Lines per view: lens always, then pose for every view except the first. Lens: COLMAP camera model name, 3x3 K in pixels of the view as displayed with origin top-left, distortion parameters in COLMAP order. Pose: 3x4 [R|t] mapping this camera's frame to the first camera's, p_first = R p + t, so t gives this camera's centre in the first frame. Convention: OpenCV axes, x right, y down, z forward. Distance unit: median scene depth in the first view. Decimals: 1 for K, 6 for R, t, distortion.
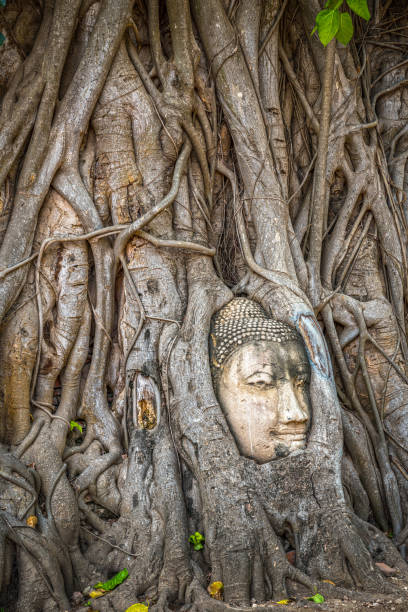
lens RADIAL K [[1204.7, 0, 204.0], [0, 1204.7, 306.0], [0, 0, 1]] dist [0.088540, 0.143429]
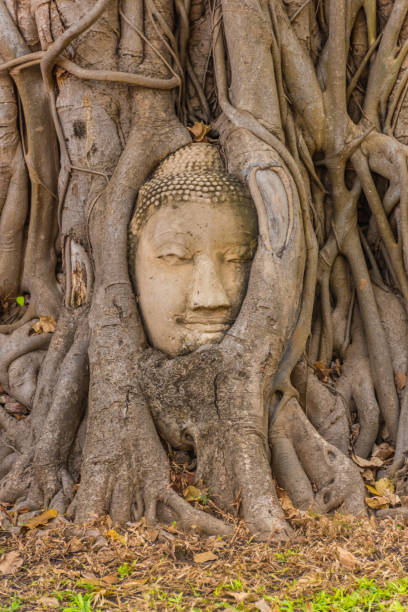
lens RADIAL K [[2018.8, 0, 203.9], [0, 2018.8, 279.9], [0, 0, 1]] dist [-0.033529, 0.575168]
pose [[0.882282, 0.040107, -0.469009, 0.666581], [0.005628, 0.995393, 0.095709, -0.045206], [0.470687, -0.087082, 0.877992, -0.134664]]
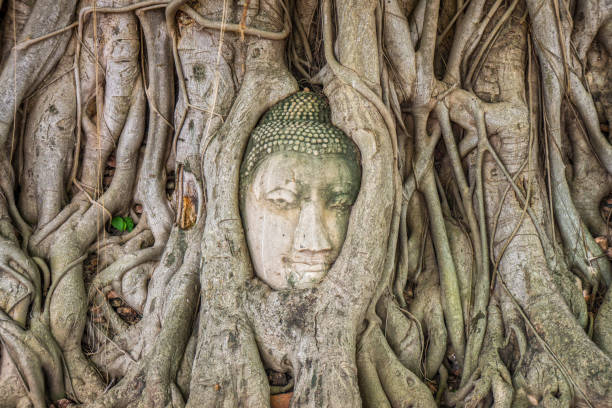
lens RADIAL K [[1402.3, 0, 306.0], [0, 1402.3, 204.0], [0, 0, 1]] dist [0.425728, 0.151054]
pose [[0.912852, 0.141325, -0.383053, 0.445504], [-0.064098, 0.976155, 0.207396, -0.143531], [0.403229, -0.164769, 0.900143, 0.090634]]
